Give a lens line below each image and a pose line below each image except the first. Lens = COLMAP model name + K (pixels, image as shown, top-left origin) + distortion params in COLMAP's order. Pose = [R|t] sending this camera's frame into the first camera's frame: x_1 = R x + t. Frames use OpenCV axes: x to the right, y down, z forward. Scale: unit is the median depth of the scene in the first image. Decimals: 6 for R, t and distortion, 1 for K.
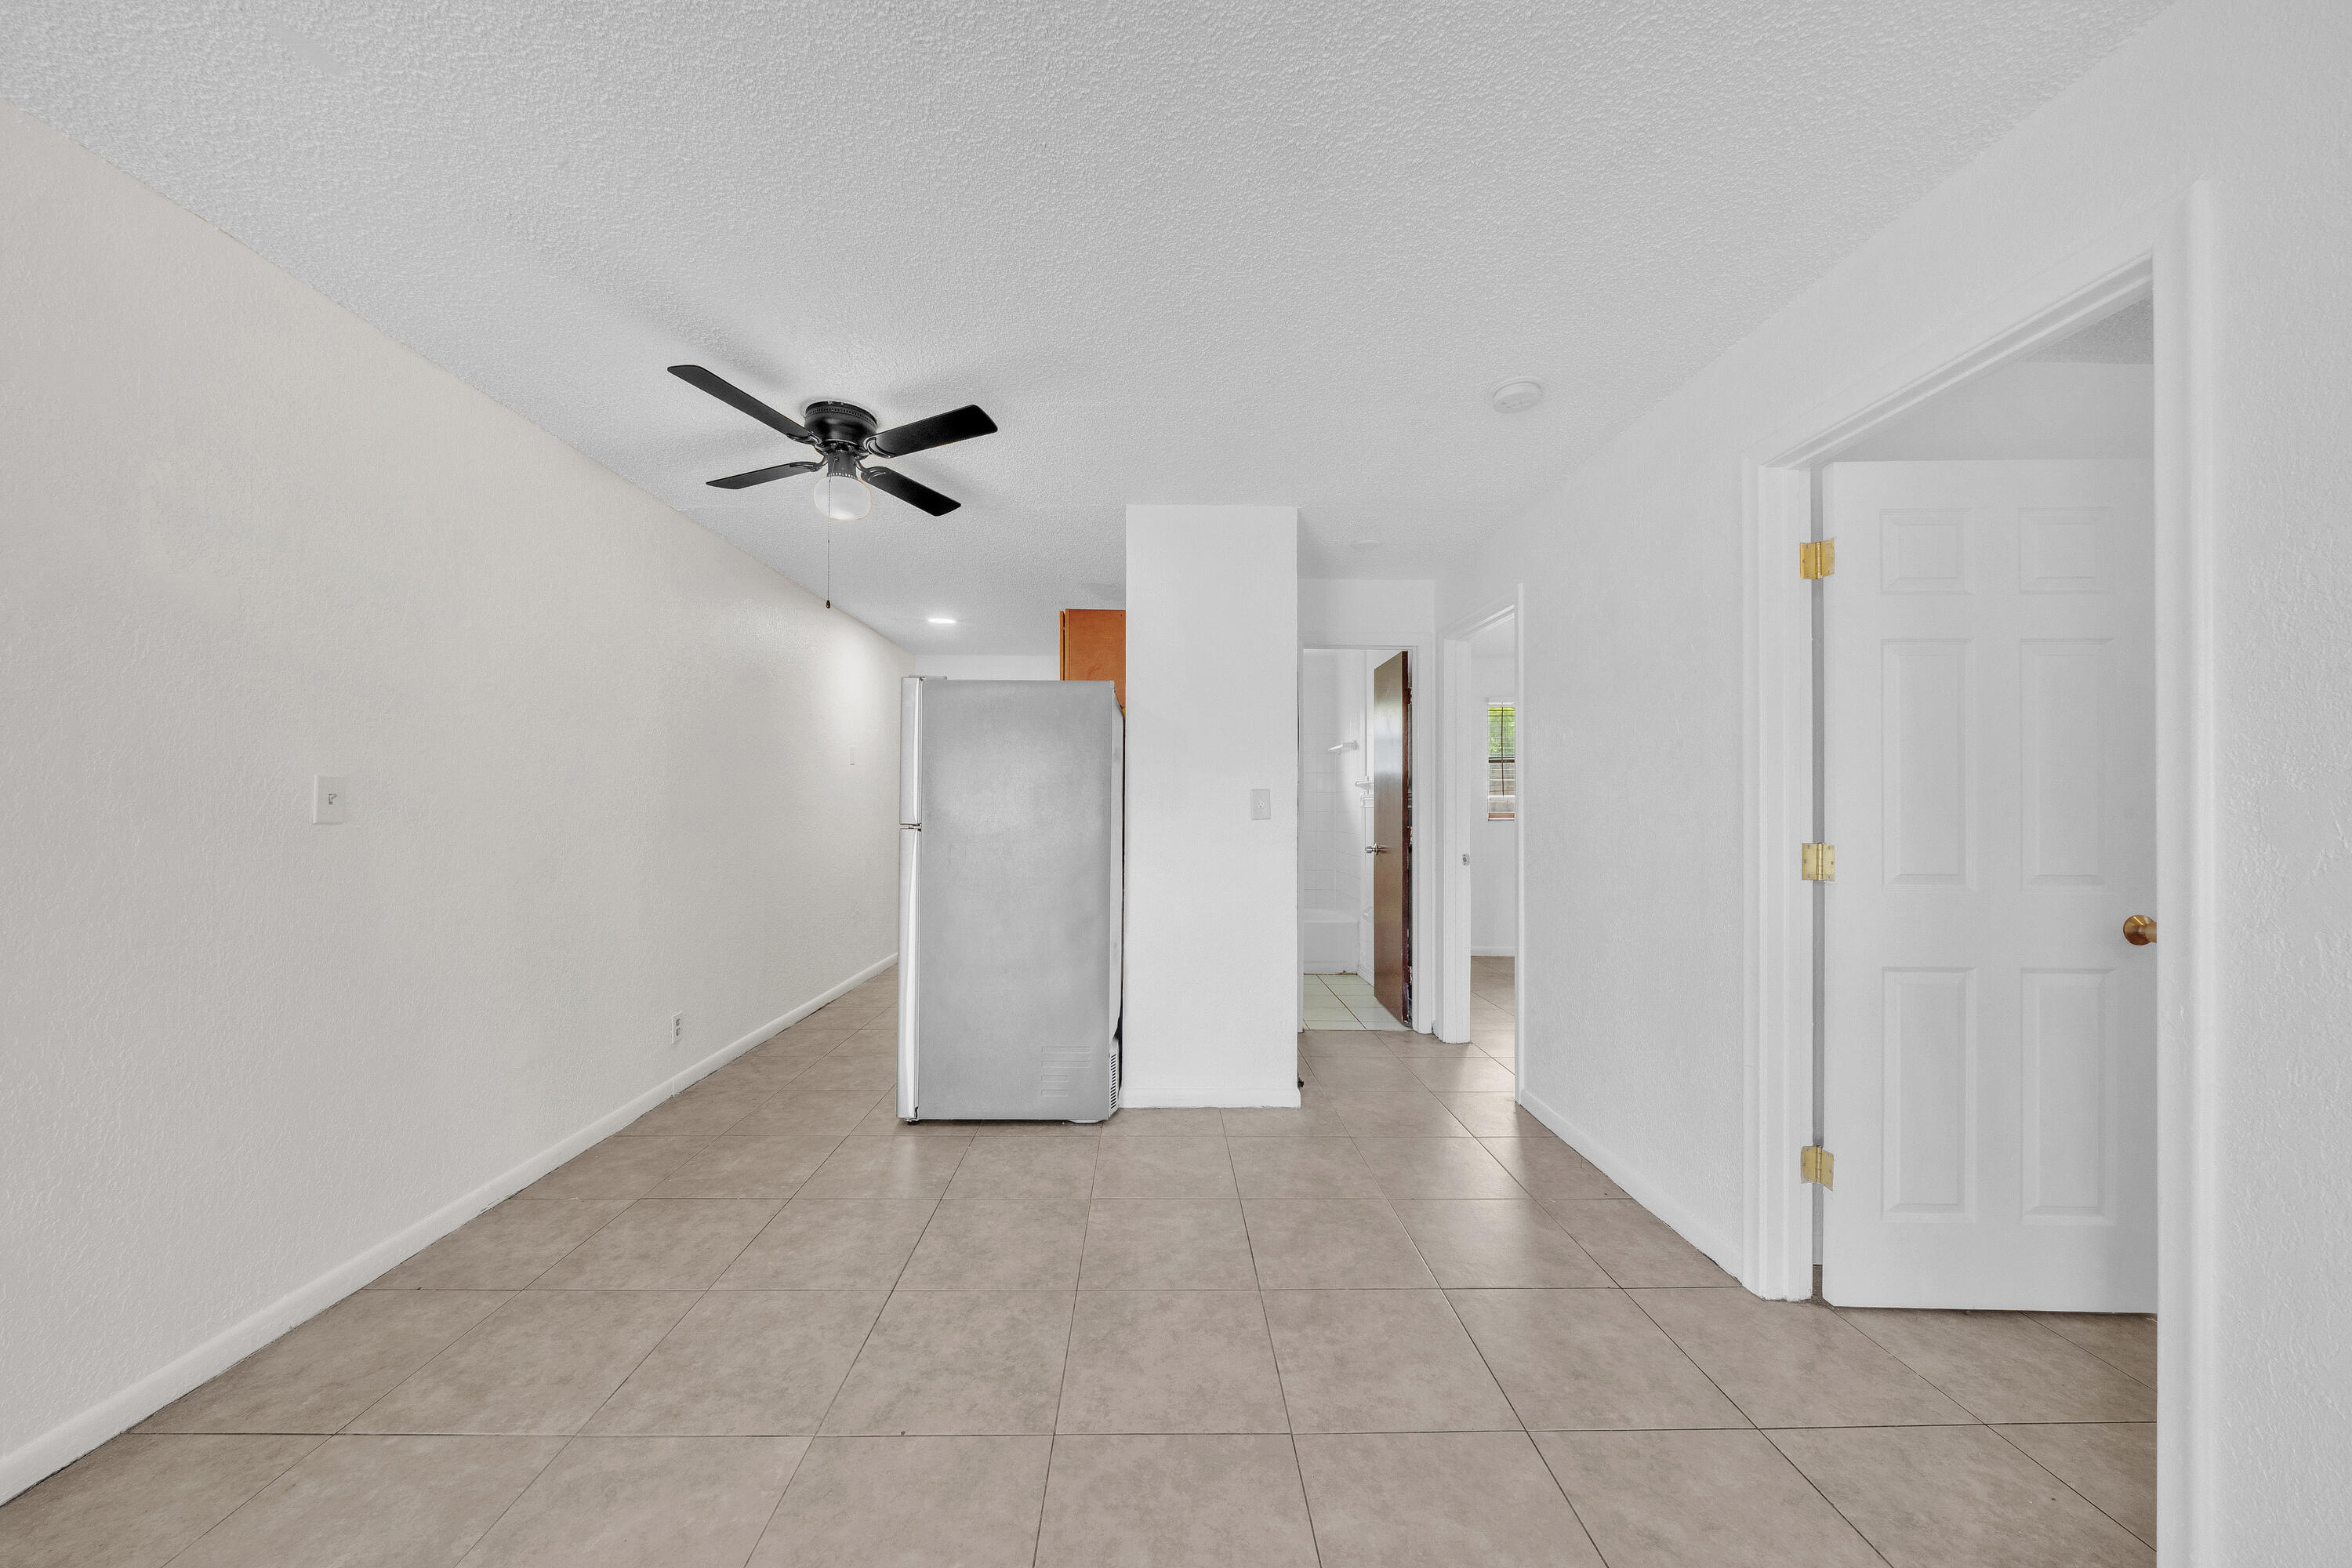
lens RADIAL K [[817.9, 0, 1170.5], [0, 817.9, 796.1], [0, 0, 1]] dist [-0.006133, 0.000010]
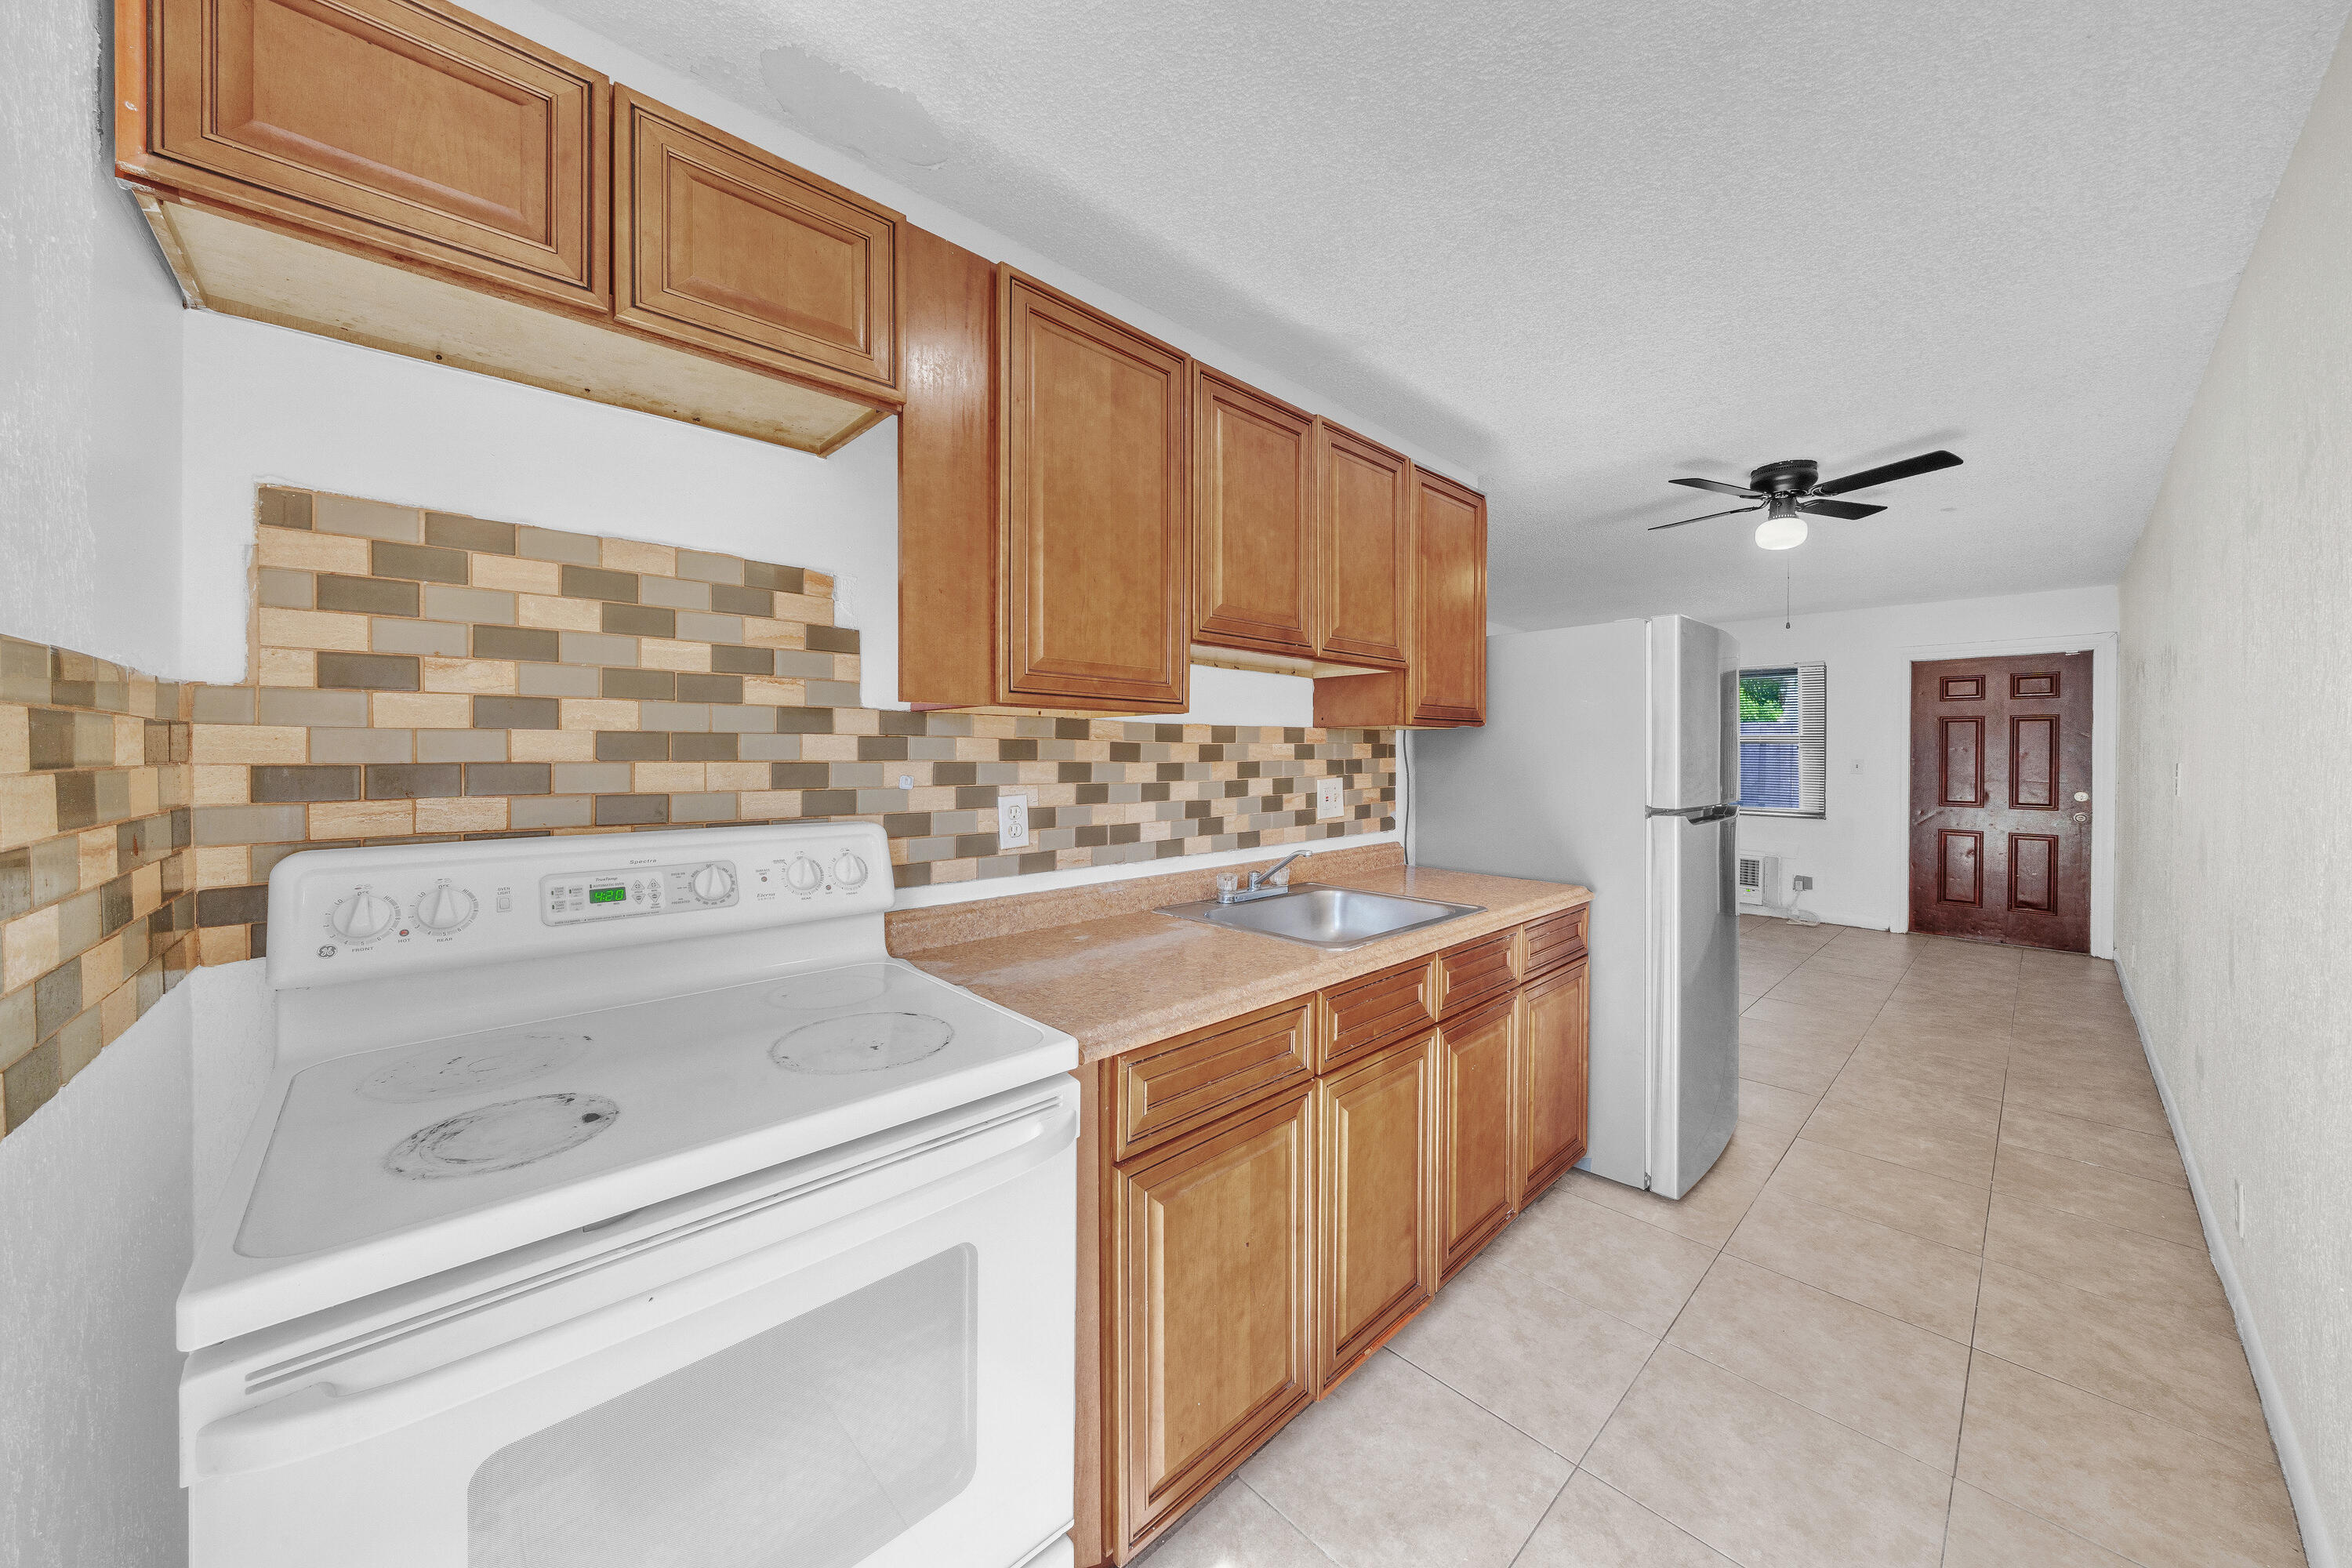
lens RADIAL K [[817.9, 0, 1142.4], [0, 817.9, 745.8], [0, 0, 1]] dist [-0.006133, 0.000010]
pose [[-0.651127, 0.000462, 0.758968, -0.555570], [-0.014573, 0.999808, -0.013111, -0.003215], [-0.758829, -0.019598, -0.650995, 1.968369]]
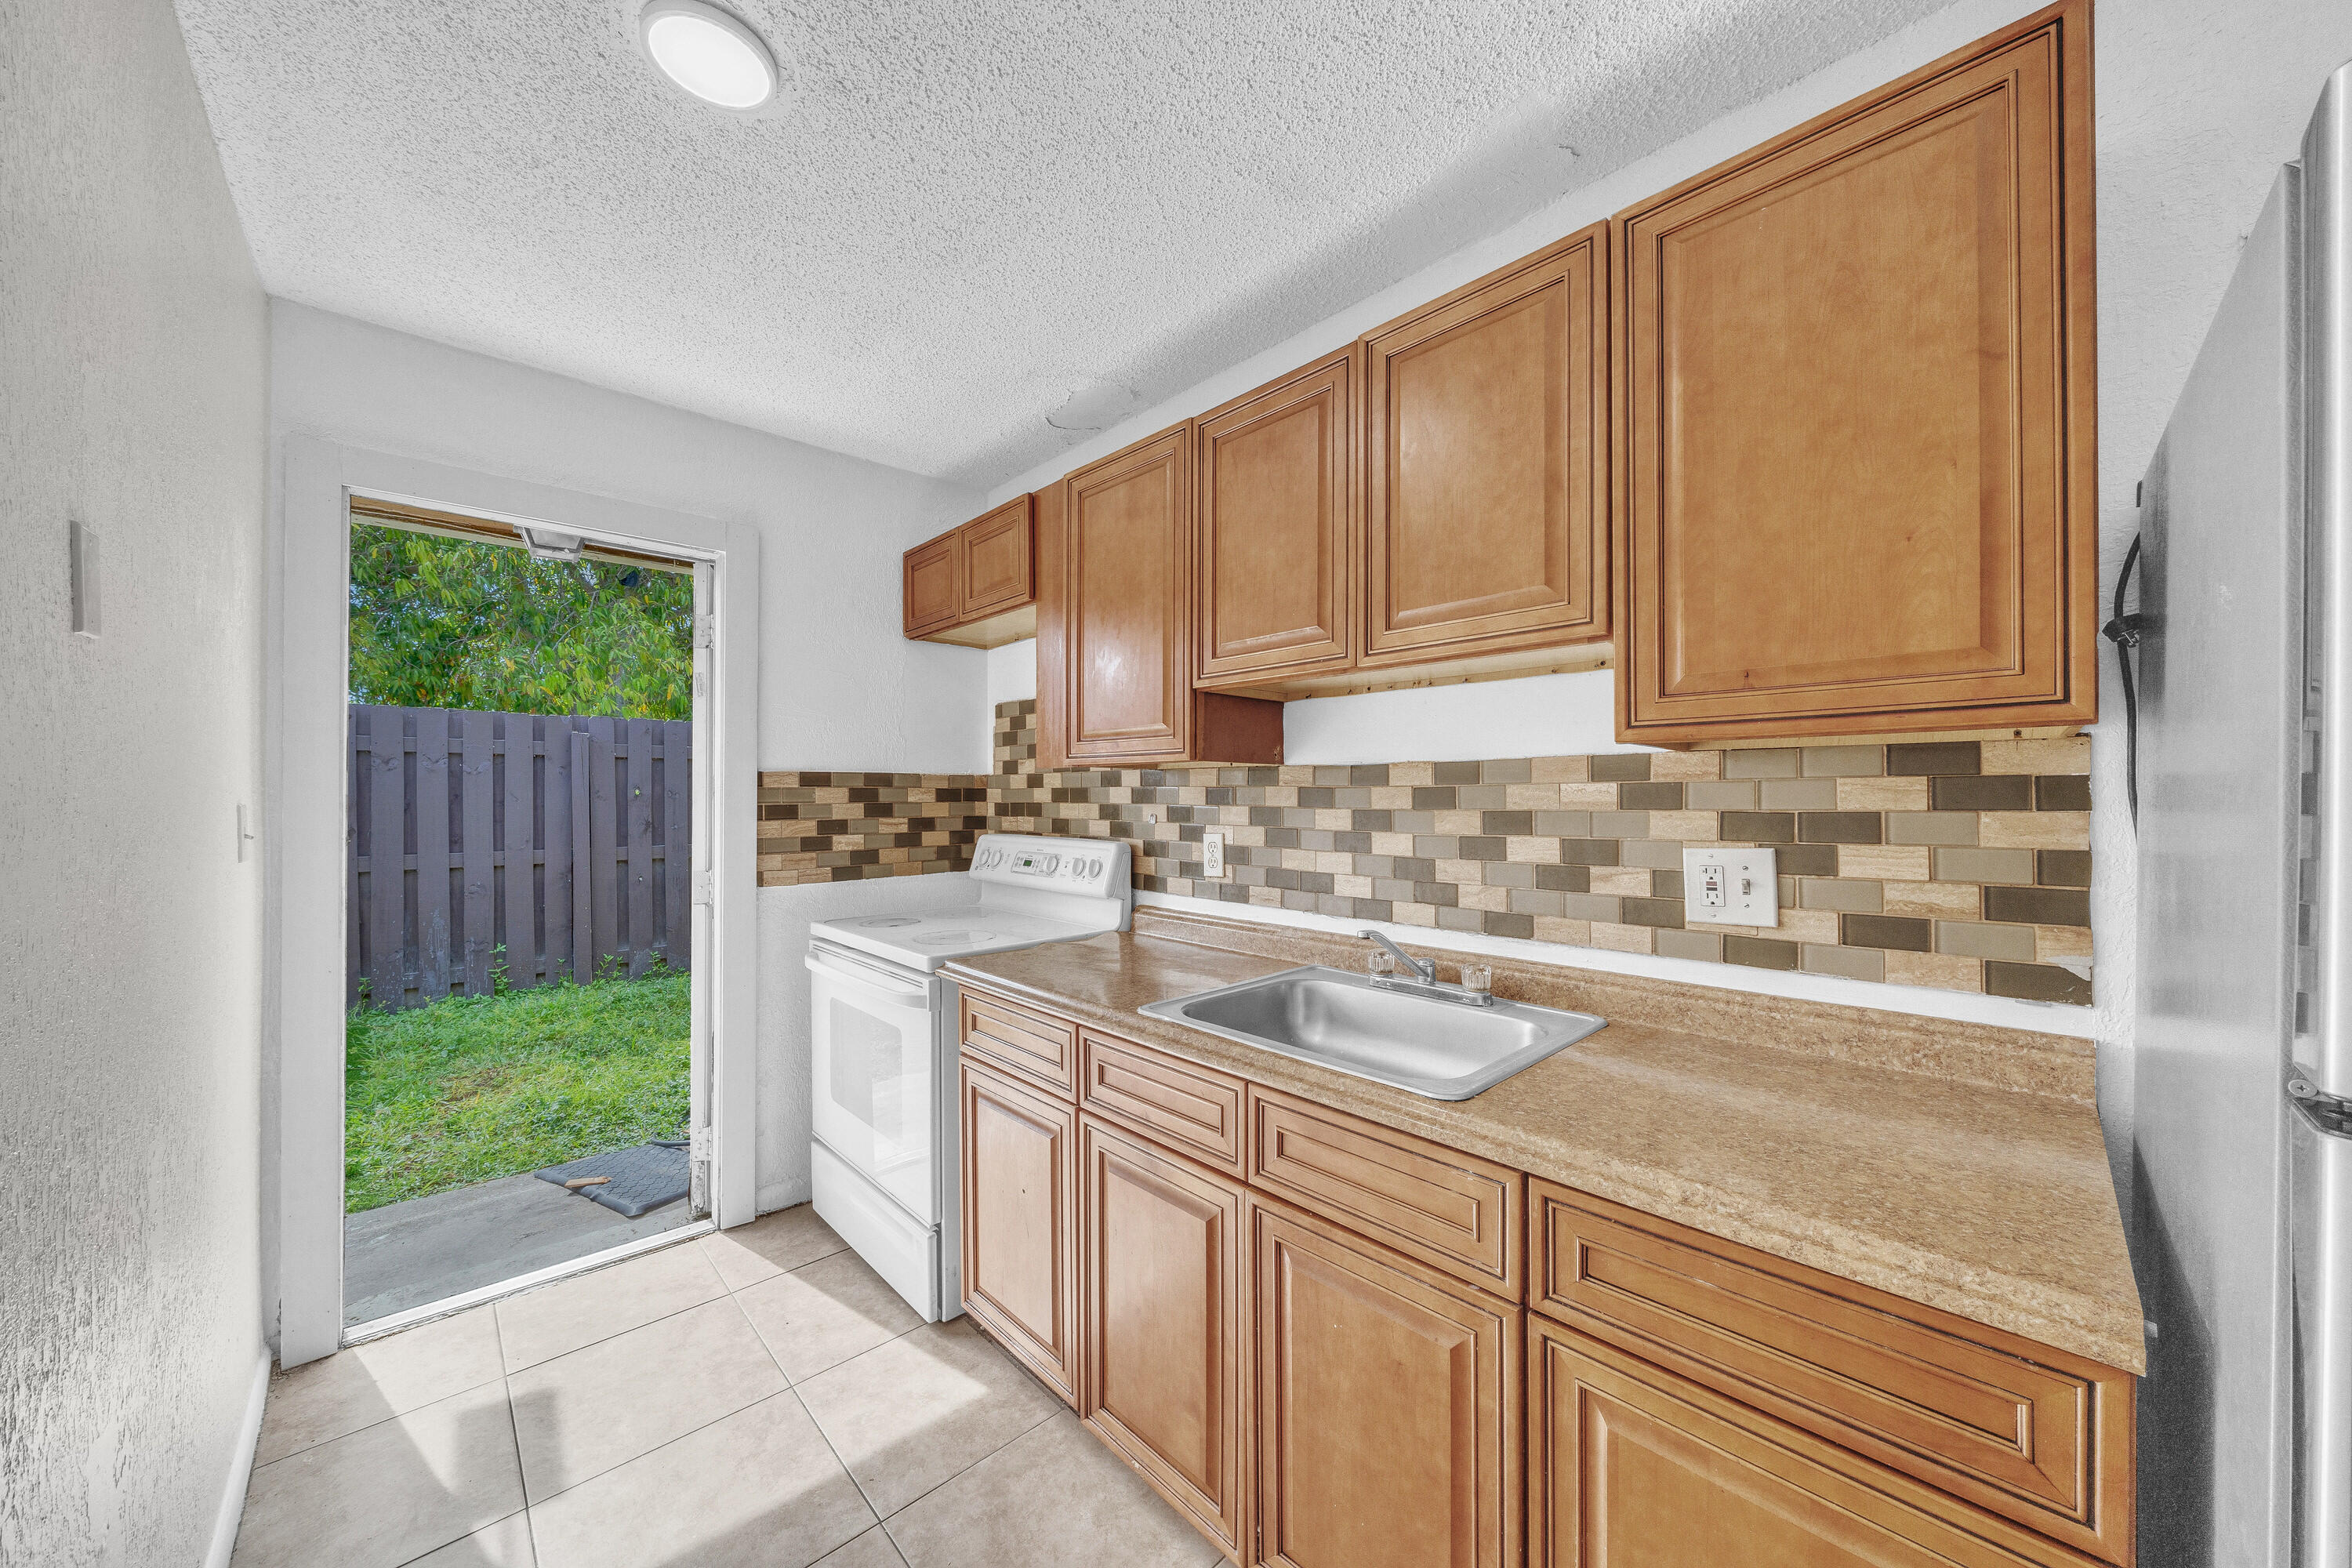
lens RADIAL K [[817.9, 0, 1178.1], [0, 817.9, 797.4], [0, 0, 1]] dist [-0.006133, 0.000010]
pose [[0.743964, -0.002149, 0.668216, -0.548571], [-0.006985, 0.999915, 0.010993, -0.012274], [-0.668183, -0.012846, 0.743886, 1.203208]]
